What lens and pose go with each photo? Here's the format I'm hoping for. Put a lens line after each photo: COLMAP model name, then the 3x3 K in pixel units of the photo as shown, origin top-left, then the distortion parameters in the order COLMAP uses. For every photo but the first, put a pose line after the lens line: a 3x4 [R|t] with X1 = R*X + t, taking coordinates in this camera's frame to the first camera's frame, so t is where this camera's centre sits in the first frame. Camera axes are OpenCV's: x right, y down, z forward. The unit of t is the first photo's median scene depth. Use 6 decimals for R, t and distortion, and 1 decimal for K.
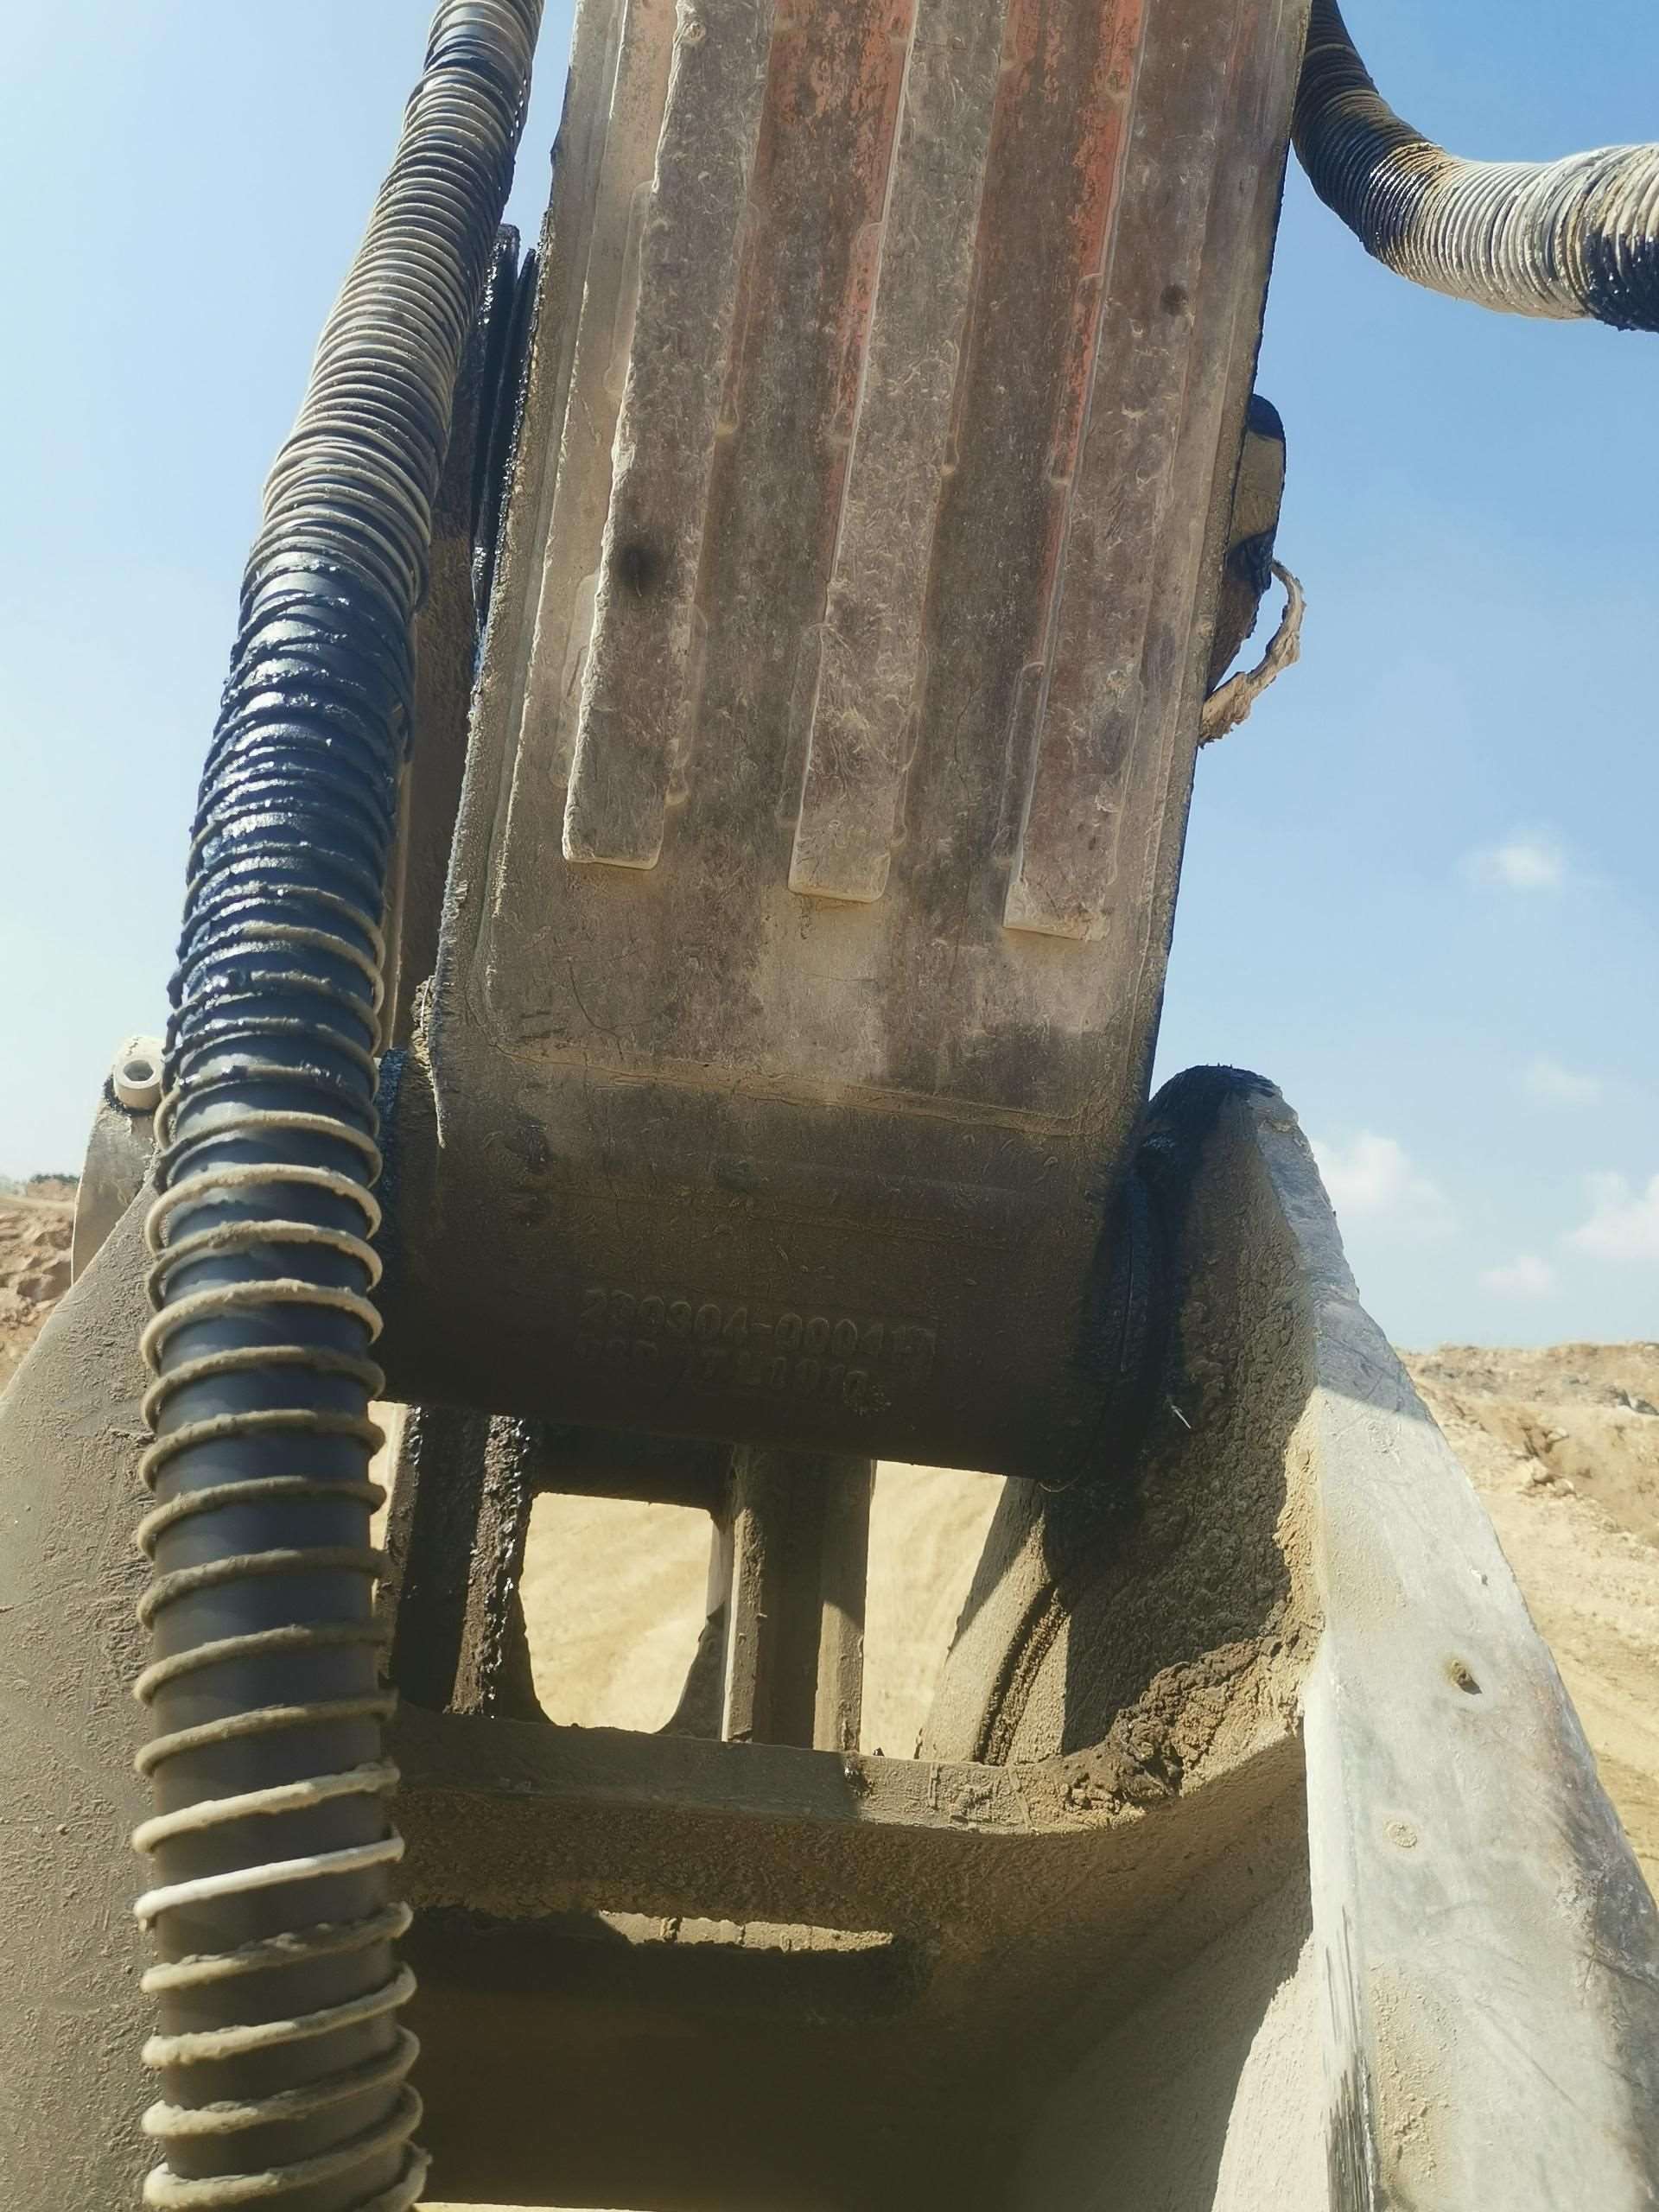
lens RADIAL K [[1838.2, 0, 829.5], [0, 1838.2, 1106.0], [0, 0, 1]] dist [0.043199, -0.003302]
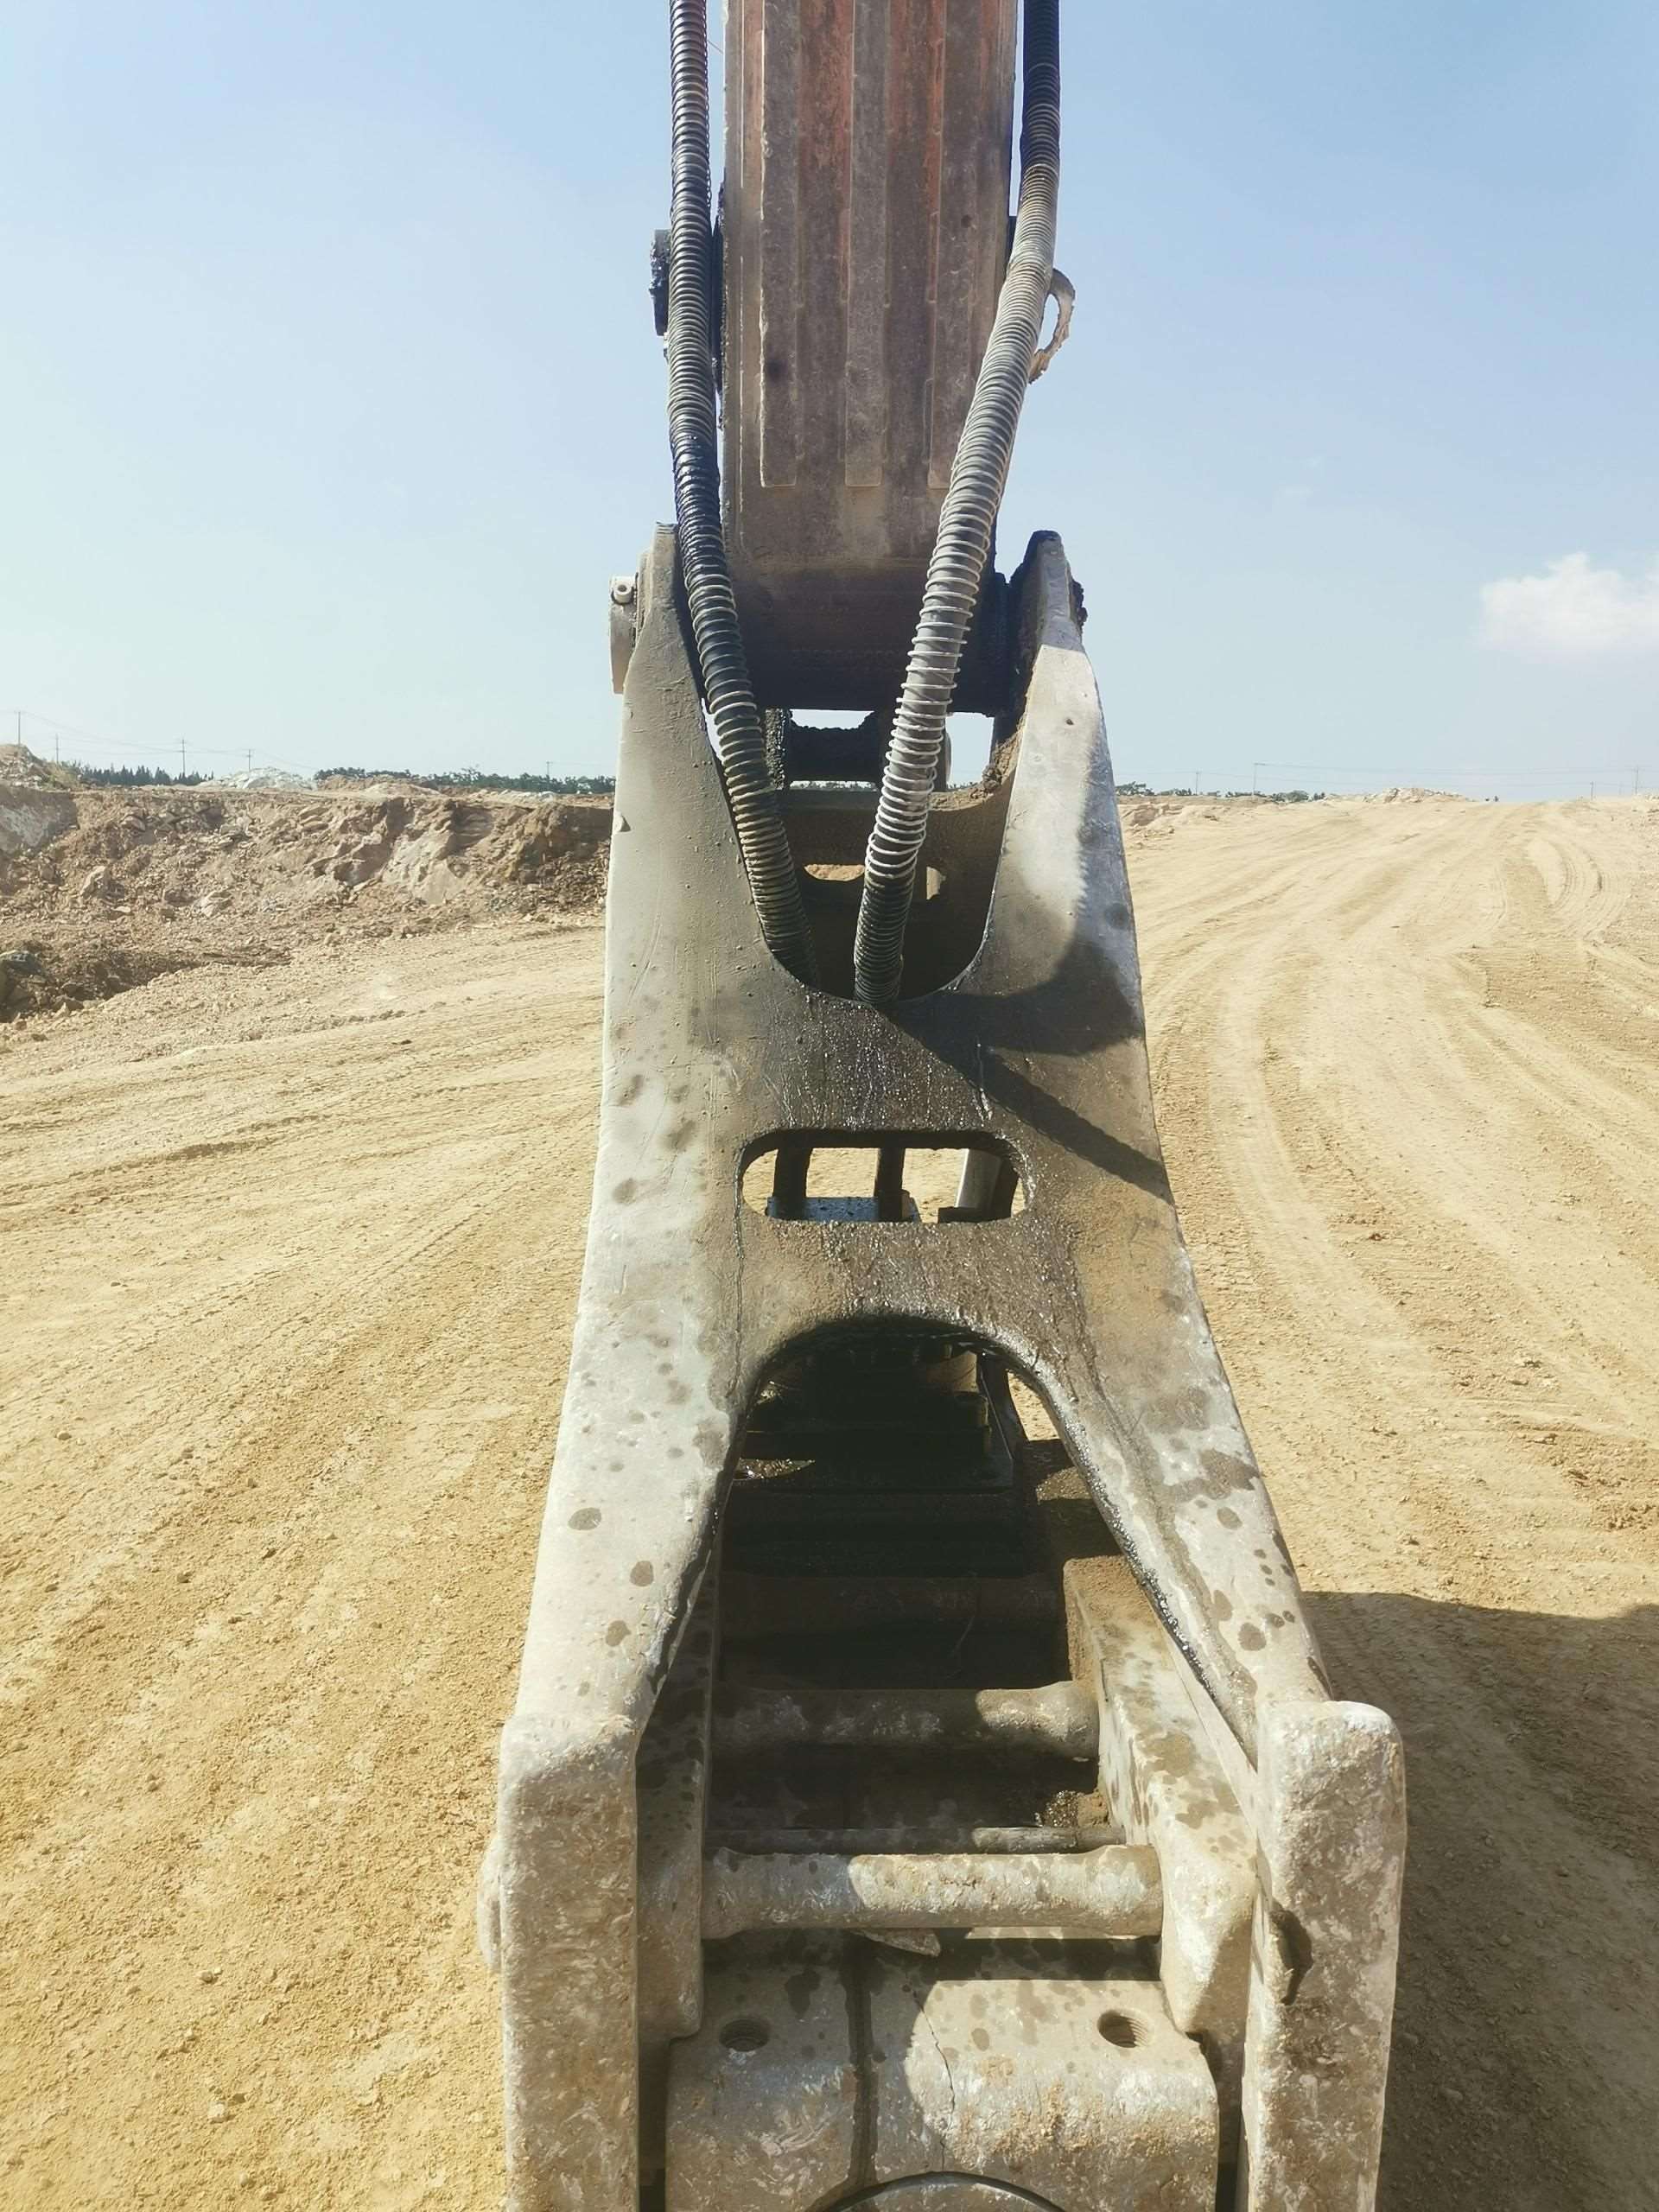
lens RADIAL K [[1838.2, 0, 829.5], [0, 1838.2, 1106.0], [0, 0, 1]] dist [0.043199, -0.003302]
pose [[0.983525, -0.090373, -0.156561, 0.293386], [0.127204, 0.961354, 0.244167, 0.090606], [0.128445, -0.260060, 0.957011, -1.809461]]
